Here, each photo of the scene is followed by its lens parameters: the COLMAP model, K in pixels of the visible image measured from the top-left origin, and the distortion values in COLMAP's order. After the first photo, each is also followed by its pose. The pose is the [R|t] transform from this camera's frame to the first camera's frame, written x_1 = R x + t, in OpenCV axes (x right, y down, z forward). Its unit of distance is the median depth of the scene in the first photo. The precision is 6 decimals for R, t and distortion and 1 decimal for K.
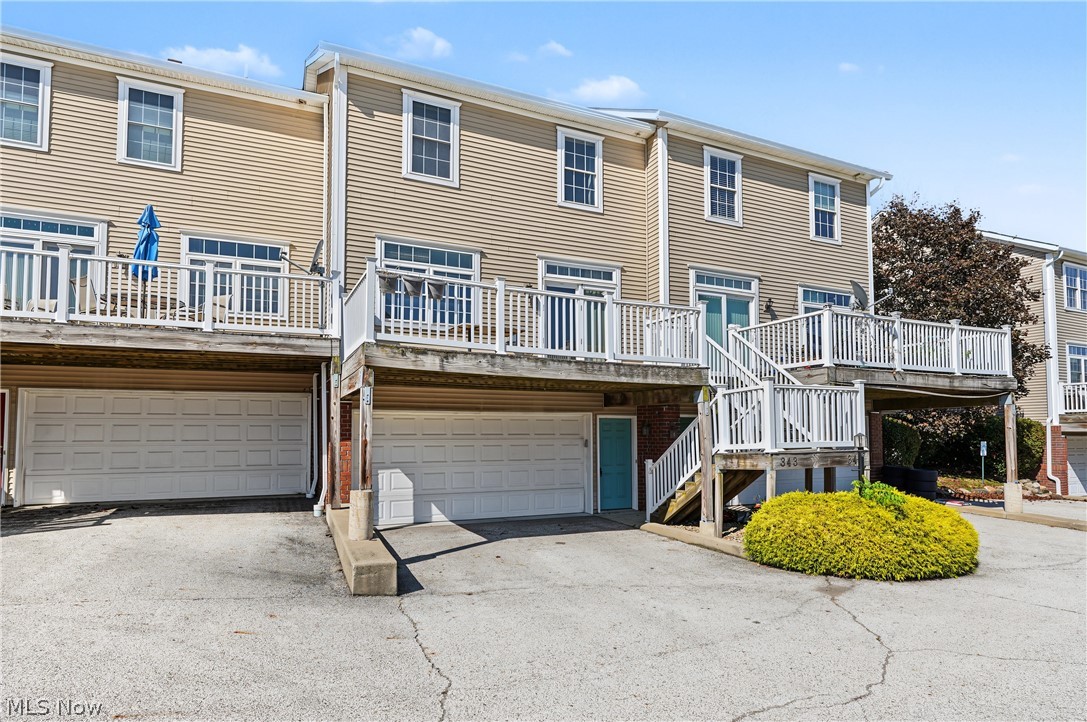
lens RADIAL K [[604.0, 0, 543.2], [0, 604.0, 407.0], [0, 0, 1]] dist [-0.004850, -0.001413]
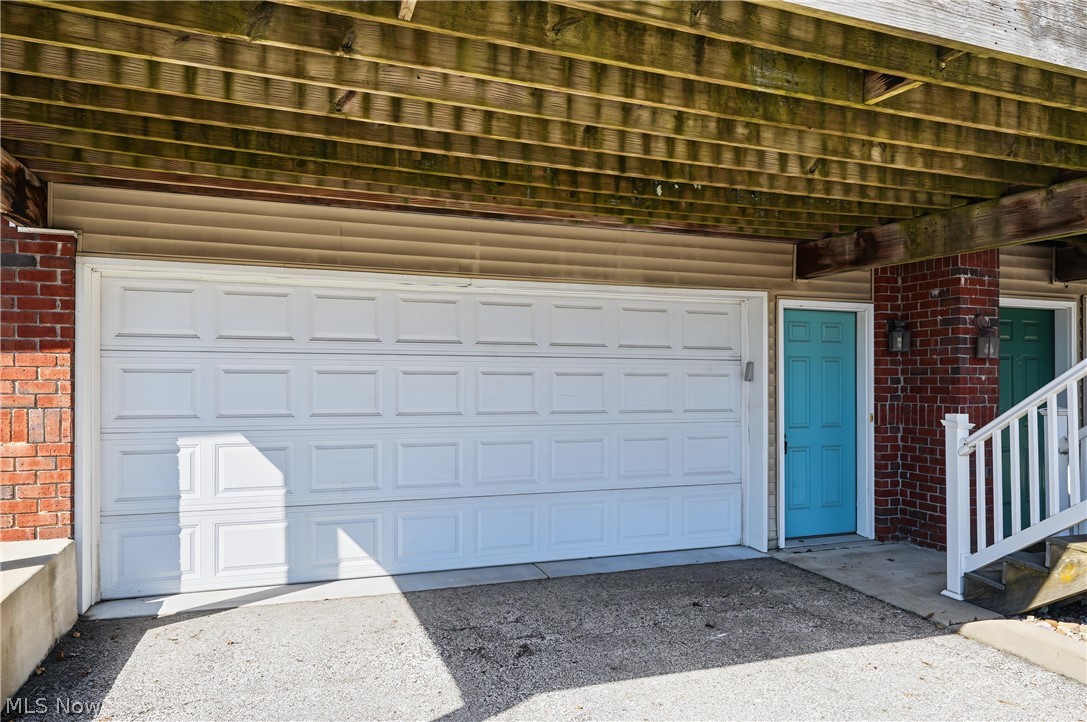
lens RADIAL K [[704.2, 0, 542.5], [0, 704.2, 378.1], [0, 0, 1]] dist [-0.001358, -0.000505]
pose [[0.995570, 0.004882, -0.093900, -0.022010], [-0.000905, 0.999102, 0.042351, 0.049455], [0.094023, -0.042079, 0.994680, 0.580526]]
